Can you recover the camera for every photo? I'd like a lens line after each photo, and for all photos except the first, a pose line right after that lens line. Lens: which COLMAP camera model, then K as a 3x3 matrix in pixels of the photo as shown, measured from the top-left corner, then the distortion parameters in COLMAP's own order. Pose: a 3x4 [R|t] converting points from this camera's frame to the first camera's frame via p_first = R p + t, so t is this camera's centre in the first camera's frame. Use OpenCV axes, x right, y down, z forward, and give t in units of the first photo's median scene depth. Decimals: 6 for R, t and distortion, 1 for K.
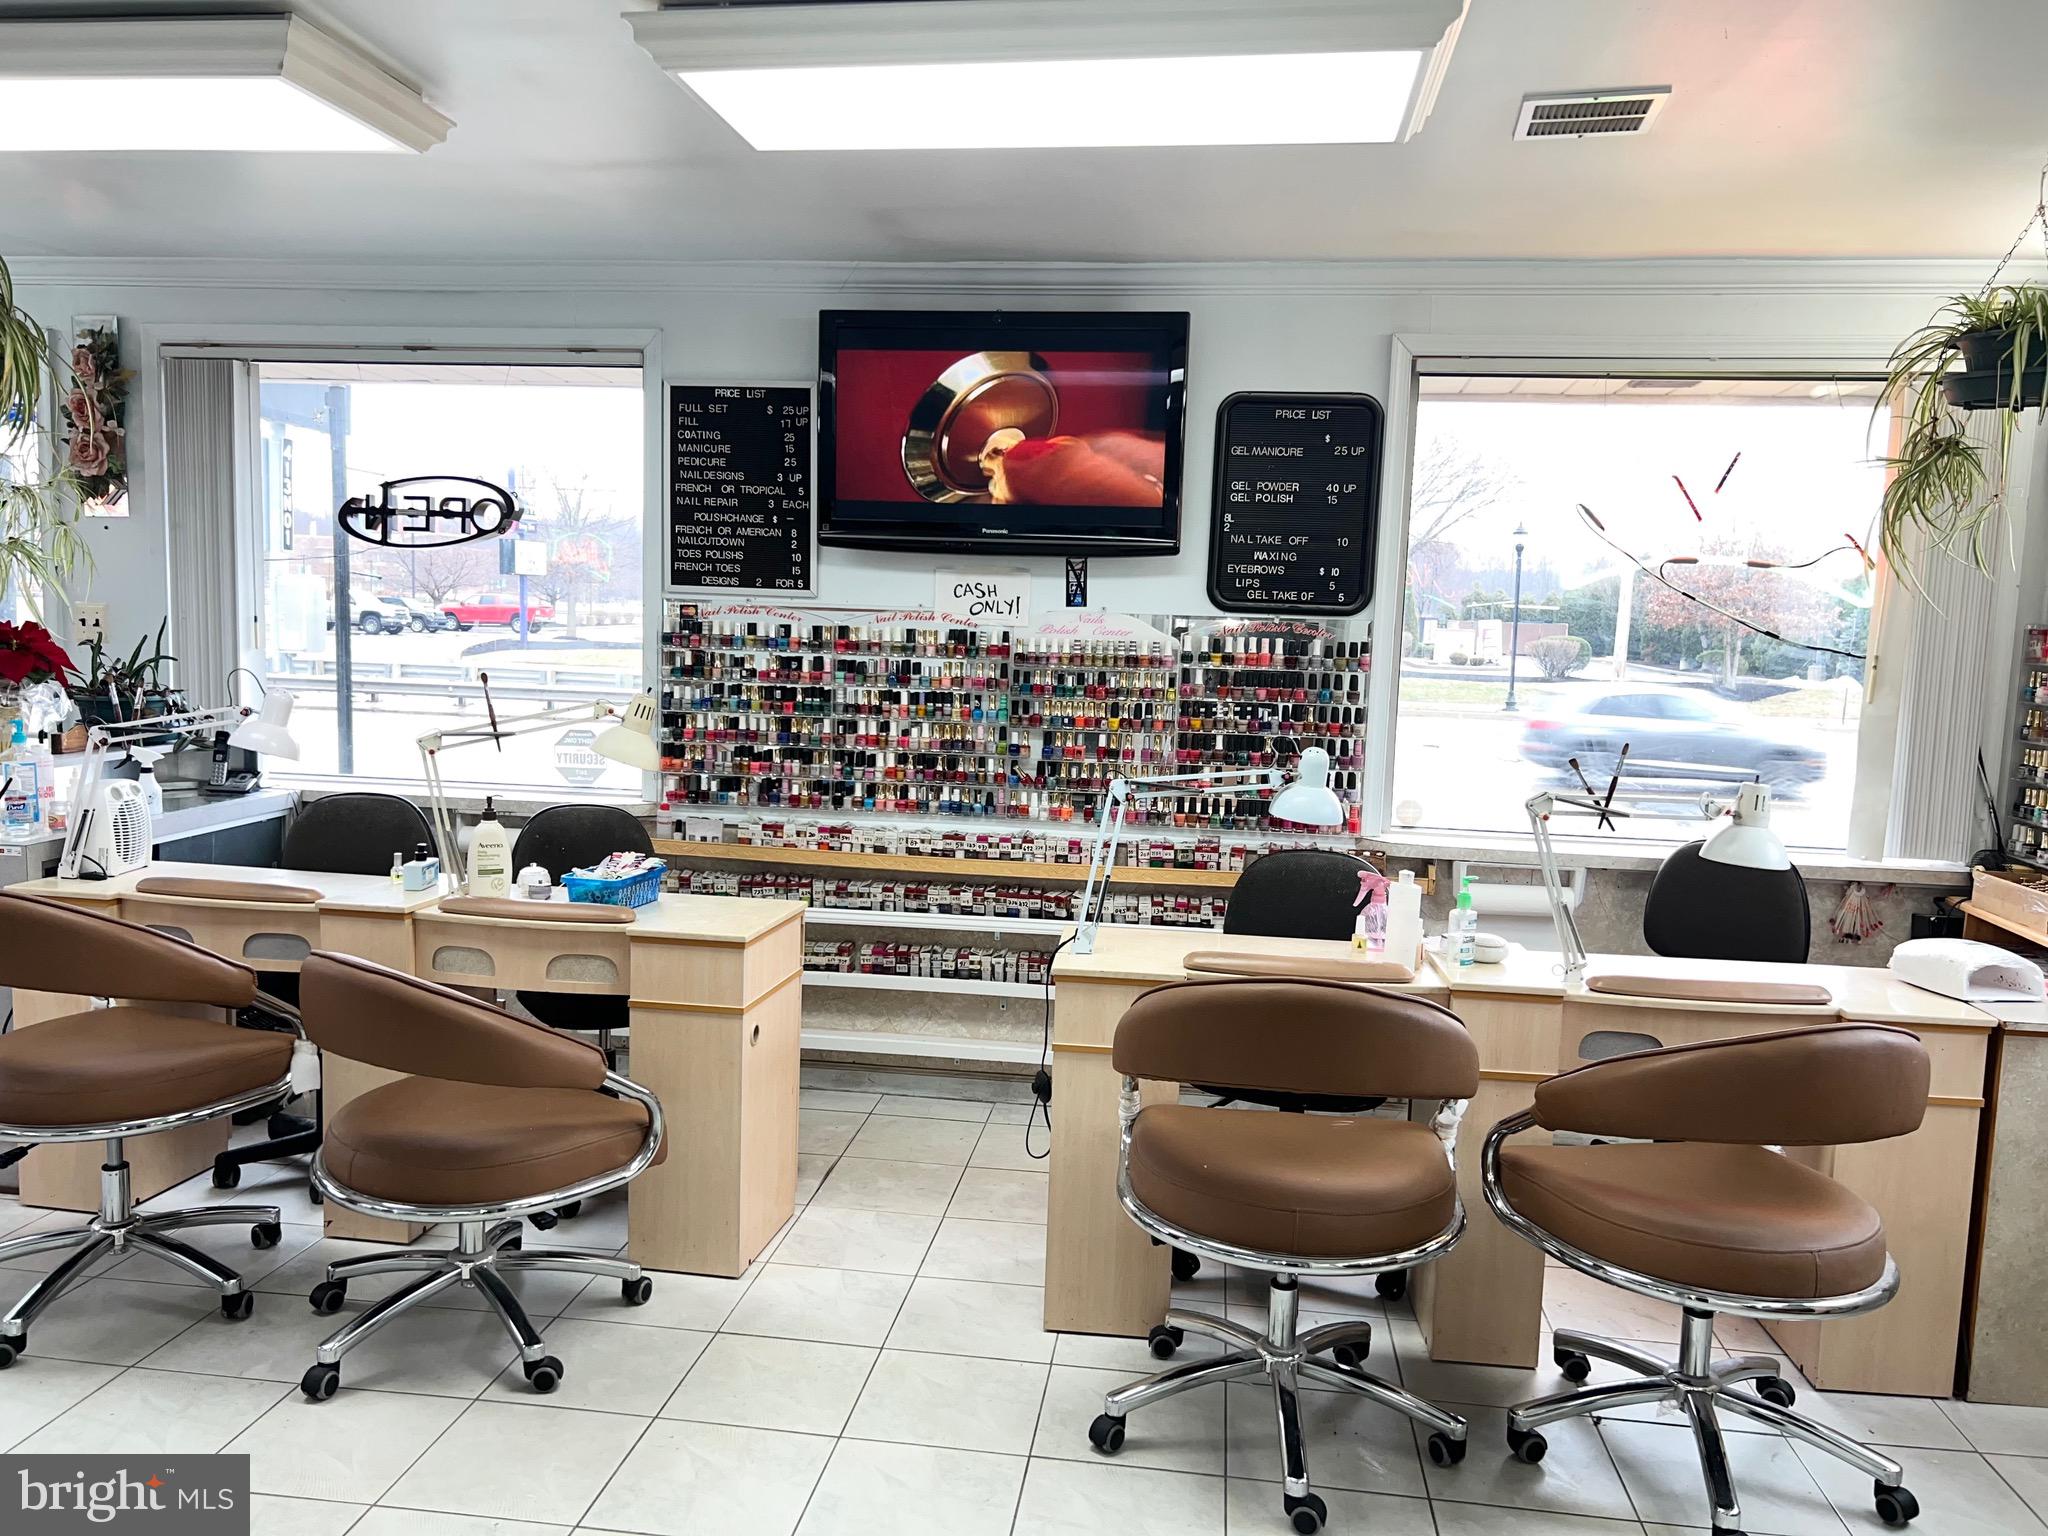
lens RADIAL K [[1543.1, 0, 1058.4], [0, 1543.1, 793.8], [0, 0, 1]] dist [0.056037, -0.056497]
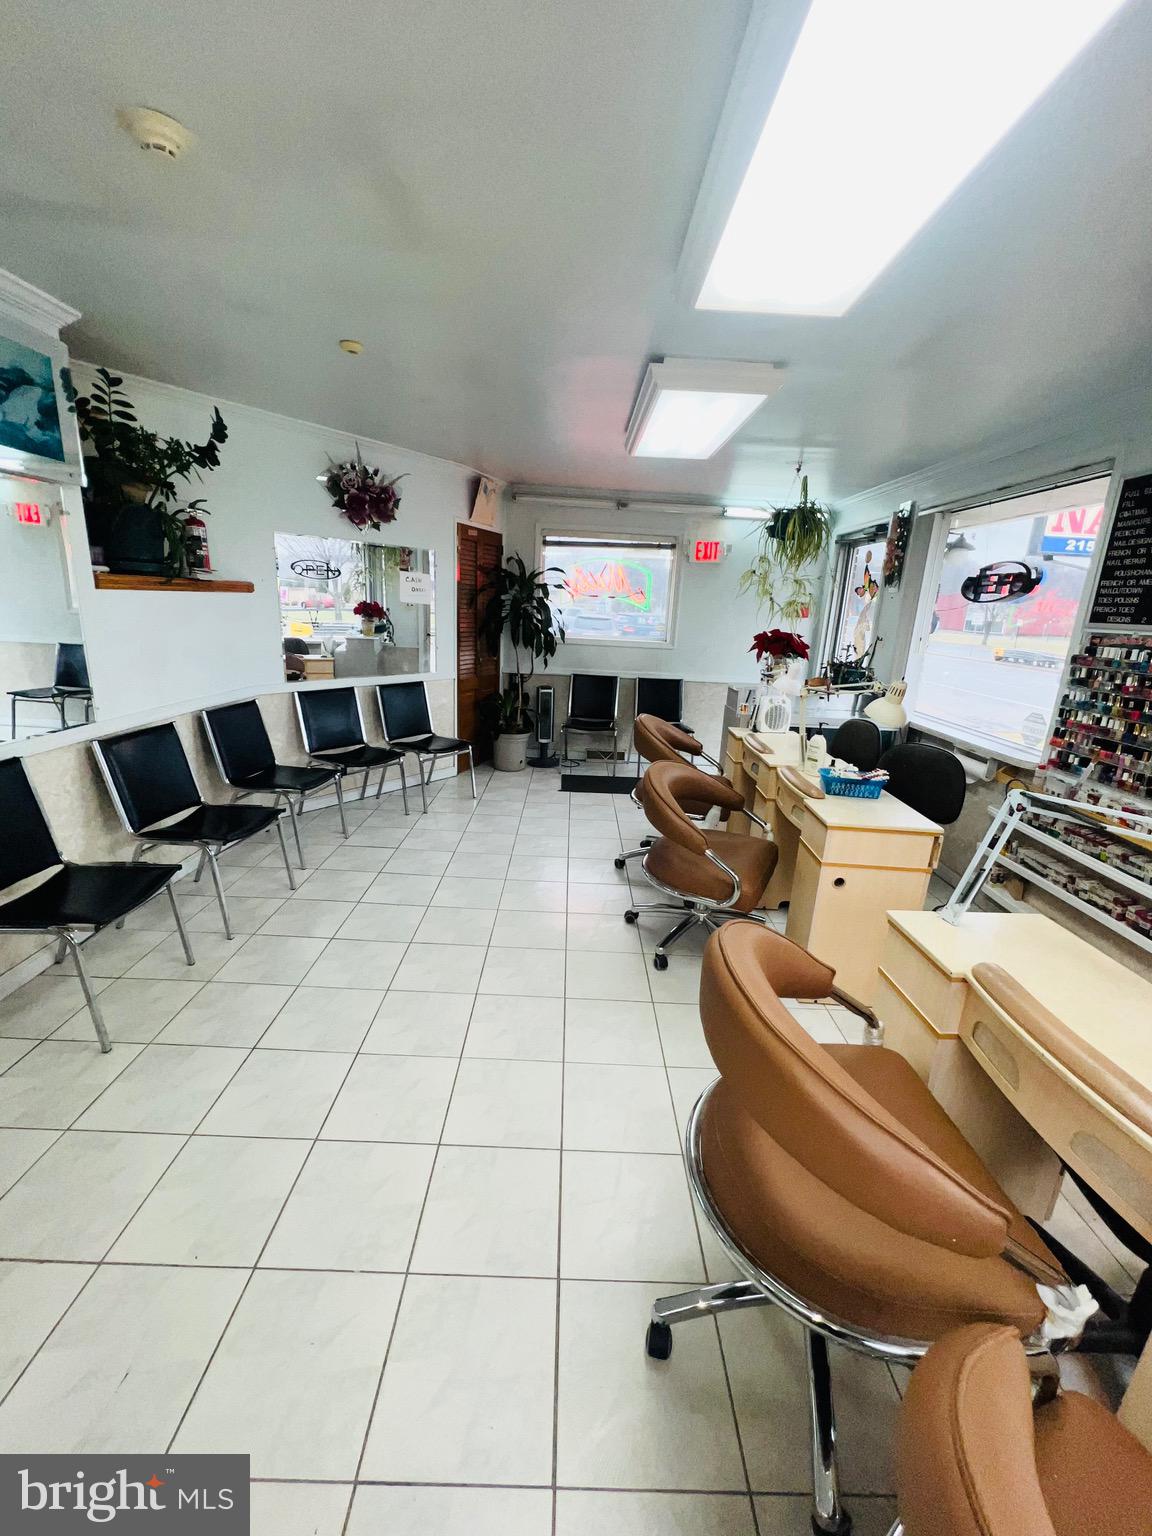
lens RADIAL K [[615.3, 0, 577.3], [0, 615.3, 769.9], [0, 0, 1]] dist [0.000032, -0.001111]
pose [[0.118592, 0.234227, -0.964922, 0.292879], [-0.160065, 0.963579, 0.214229, -0.047465], [0.979957, 0.129044, 0.151764, 0.454805]]
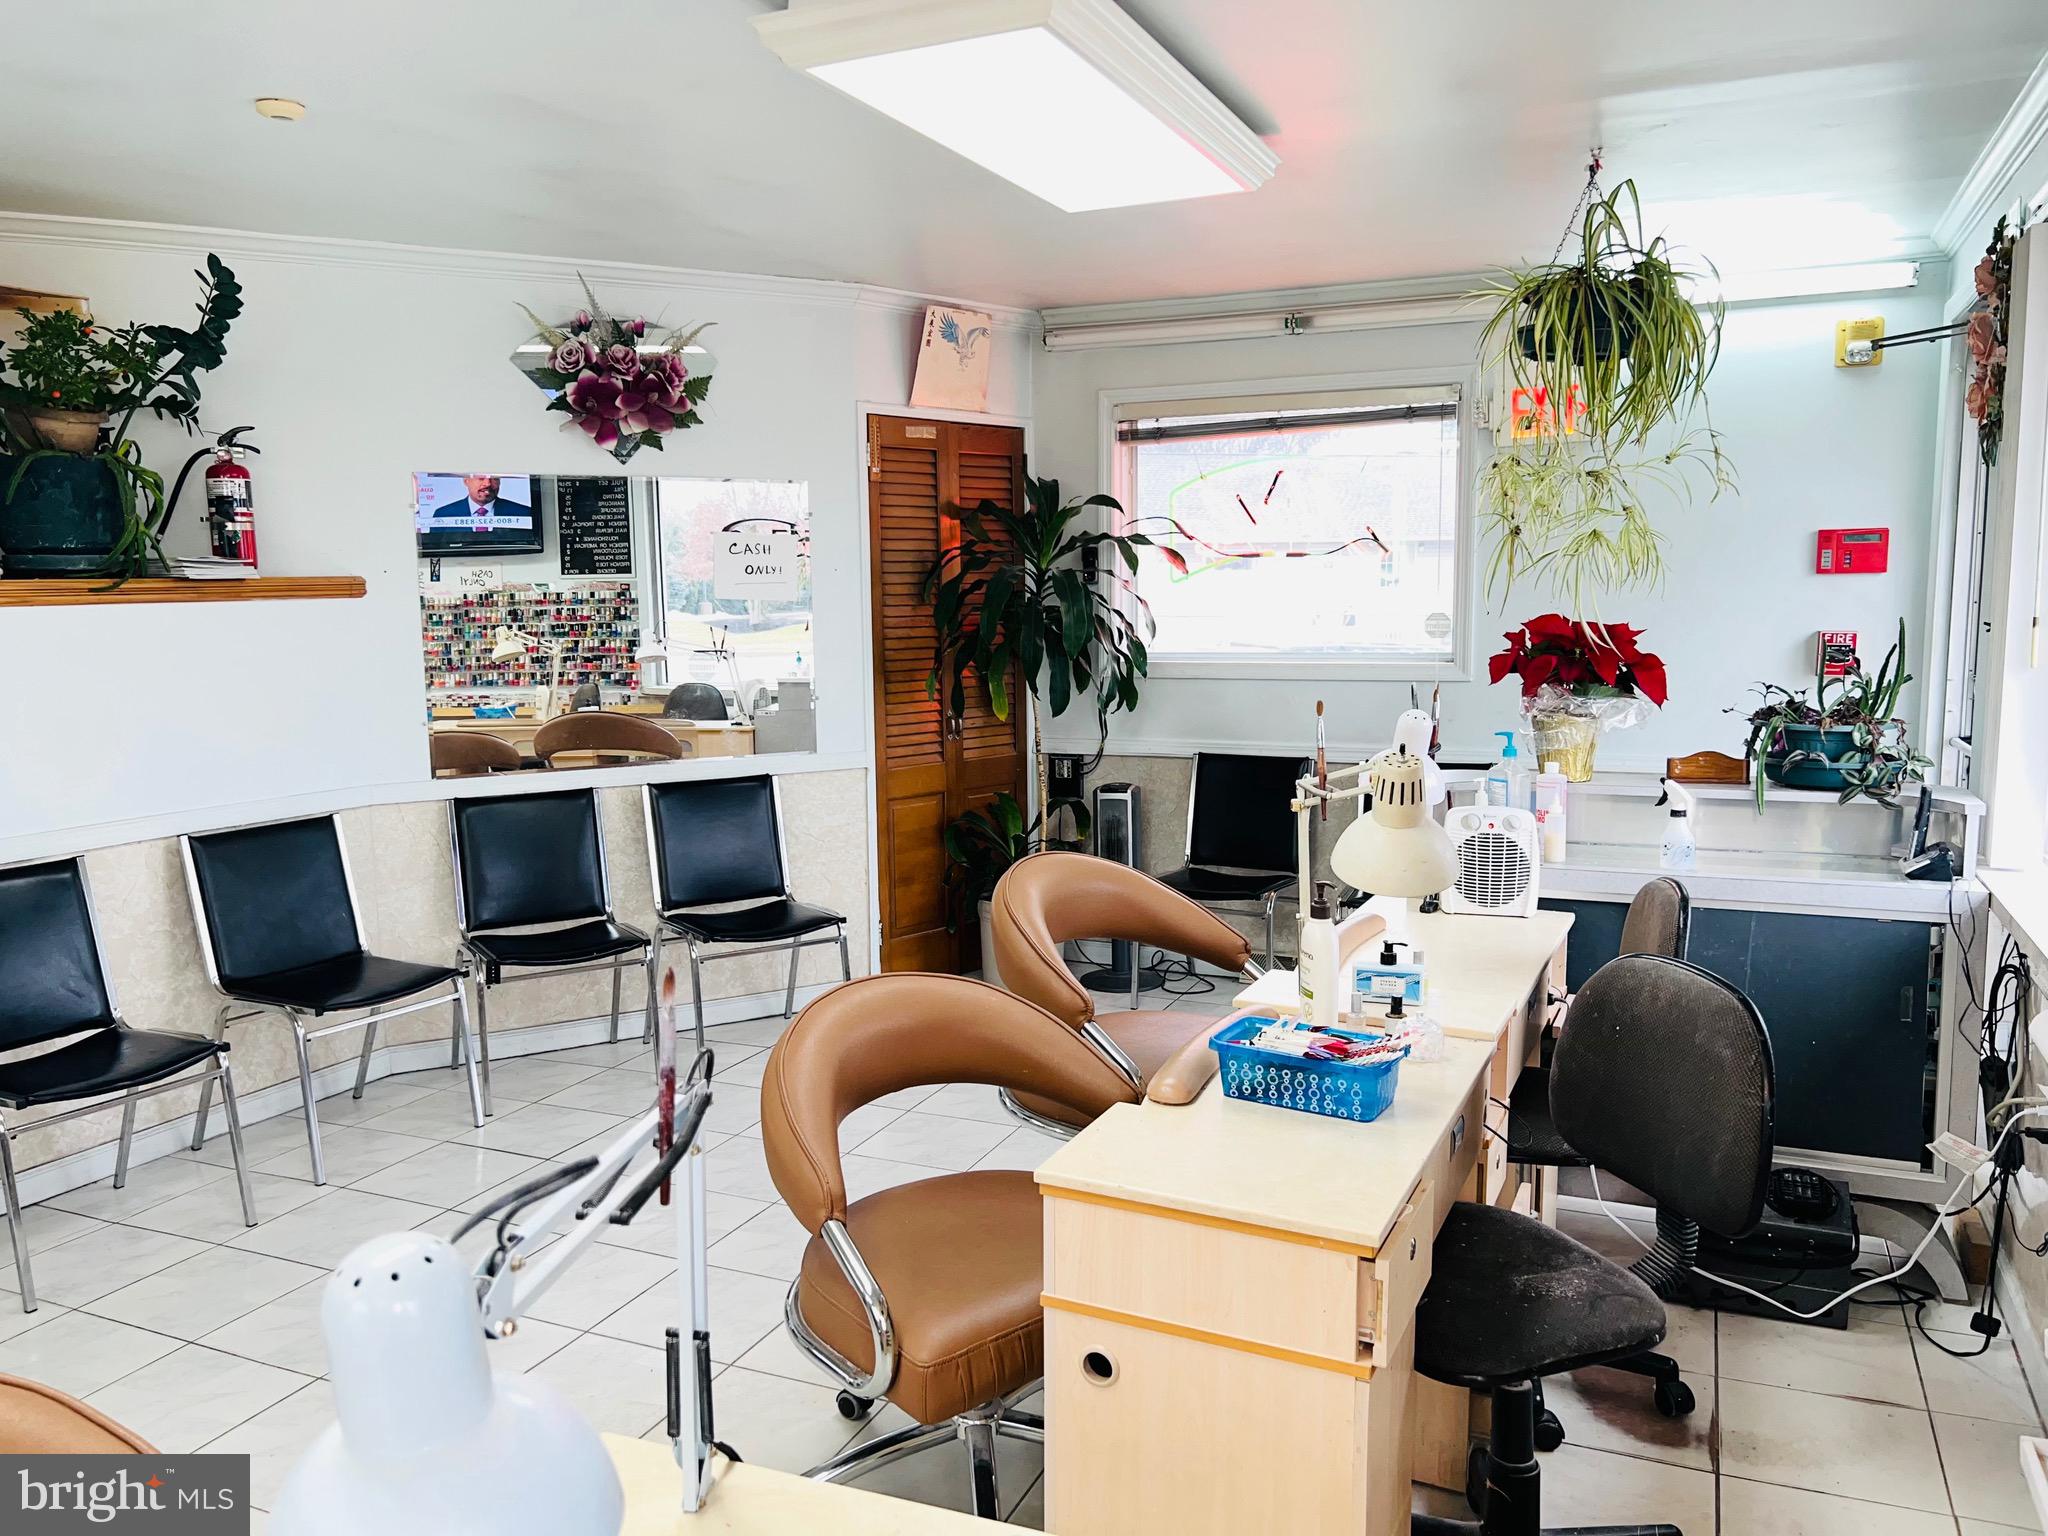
lens RADIAL K [[1543.1, 0, 1012.1], [0, 1543.1, 773.0], [0, 0, 1]] dist [0.056037, -0.056497]
pose [[-0.301782, 0.091508, -0.948975, 0.241174], [-0.106902, 0.985858, 0.129060, -0.093059], [0.947365, 0.140395, -0.287732, 0.829629]]
